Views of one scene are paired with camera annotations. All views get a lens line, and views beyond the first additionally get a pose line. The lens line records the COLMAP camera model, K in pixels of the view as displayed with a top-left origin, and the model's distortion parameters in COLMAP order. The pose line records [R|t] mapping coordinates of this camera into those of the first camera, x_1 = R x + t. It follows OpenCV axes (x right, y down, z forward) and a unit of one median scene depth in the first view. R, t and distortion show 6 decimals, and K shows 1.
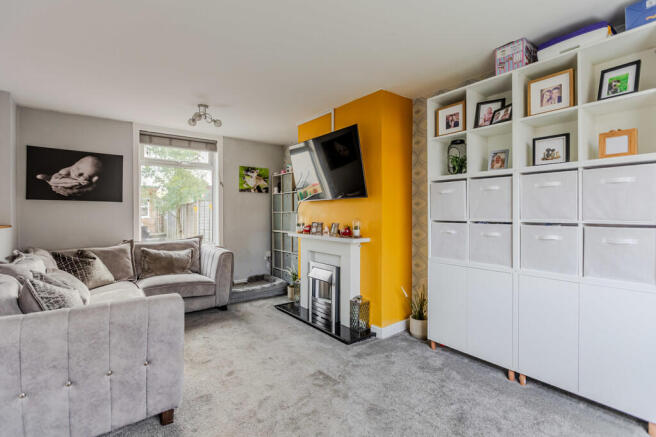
lens RADIAL K [[303.7, 0, 327.6], [0, 303.7, 214.5], [0, 0, 1]] dist [-0.002390, -0.000775]
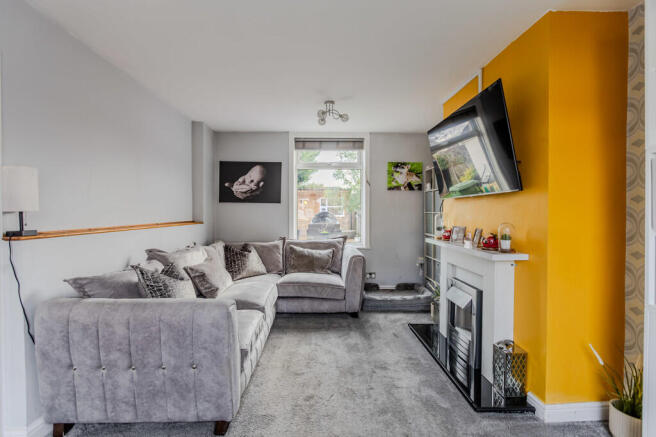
lens RADIAL K [[303.7, 0, 327.6], [0, 303.7, 214.5], [0, 0, 1]] dist [-0.002390, -0.000775]
pose [[0.806967, 0.006912, -0.590557, 0.148431], [-0.005571, 0.999976, 0.004091, -0.005291], [0.590571, -0.000011, 0.806986, 0.204644]]
